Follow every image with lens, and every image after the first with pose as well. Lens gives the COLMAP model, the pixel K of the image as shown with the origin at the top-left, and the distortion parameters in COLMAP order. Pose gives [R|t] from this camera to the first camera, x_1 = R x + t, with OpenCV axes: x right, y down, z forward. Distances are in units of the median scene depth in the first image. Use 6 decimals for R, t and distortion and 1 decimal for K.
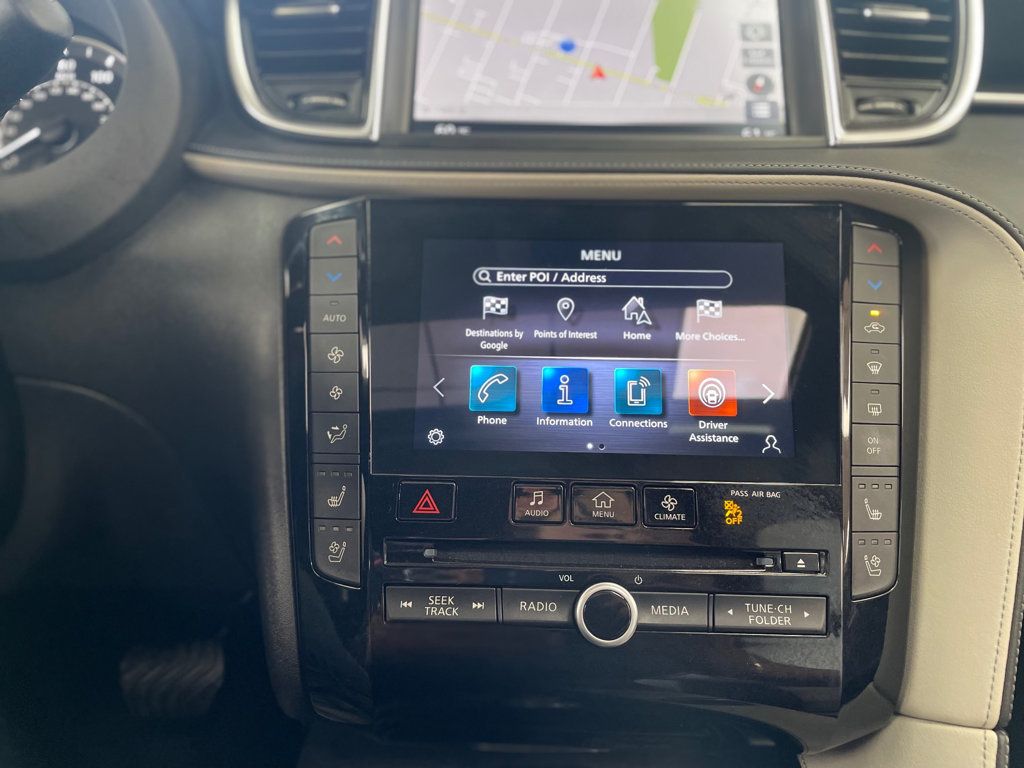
lens RADIAL K [[773.6, 0, 503.2], [0, 773.6, 376.2], [0, 0, 1]] dist [0.029249, -0.065566]
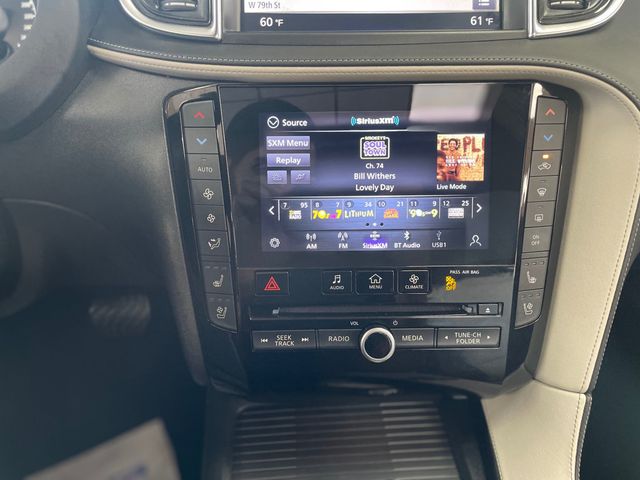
lens RADIAL K [[483.5, 0, 318.3], [0, 483.5, 238.5], [0, 0, 1]] dist [0.029249, -0.065566]
pose [[0.998984, -0.039322, 0.022010, -0.015766], [0.030671, 0.951150, 0.307202, -0.238066], [-0.033015, -0.306215, 0.951390, 0.016183]]
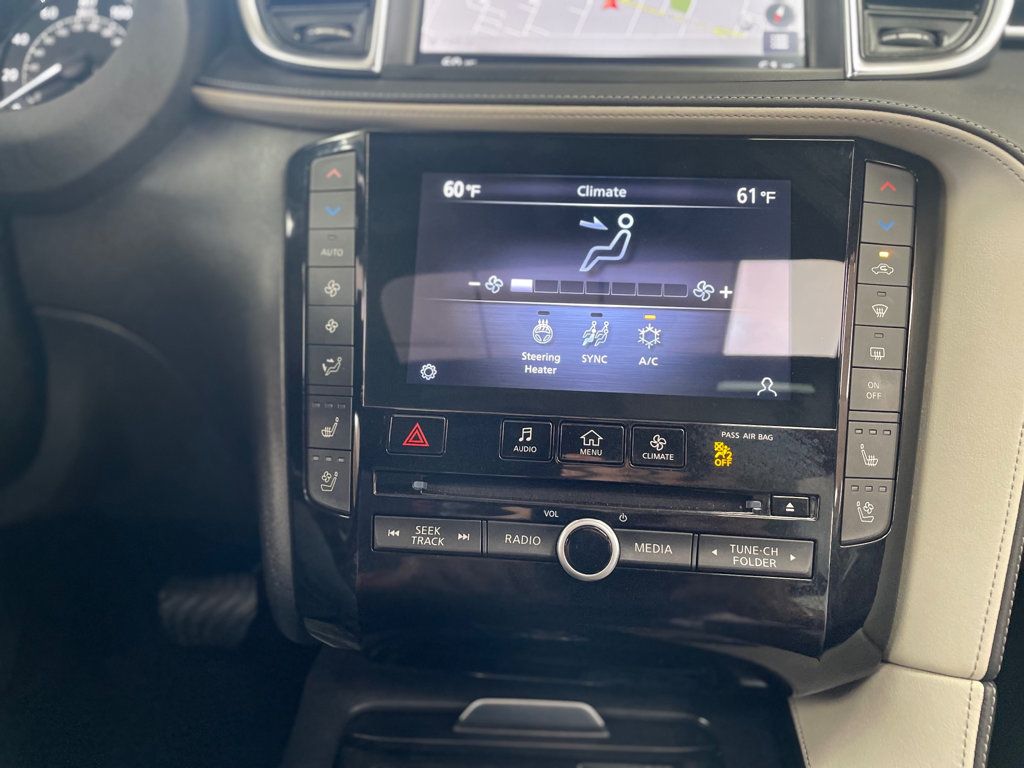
lens RADIAL K [[773.6, 0, 503.8], [0, 773.6, 375.5], [0, 0, 1]] dist [0.029249, -0.065566]
pose [[0.997880, 0.023653, -0.060629, 0.069421], [-0.020149, 0.998127, 0.057767, 0.022612], [0.061881, -0.056423, 0.996487, 0.003324]]
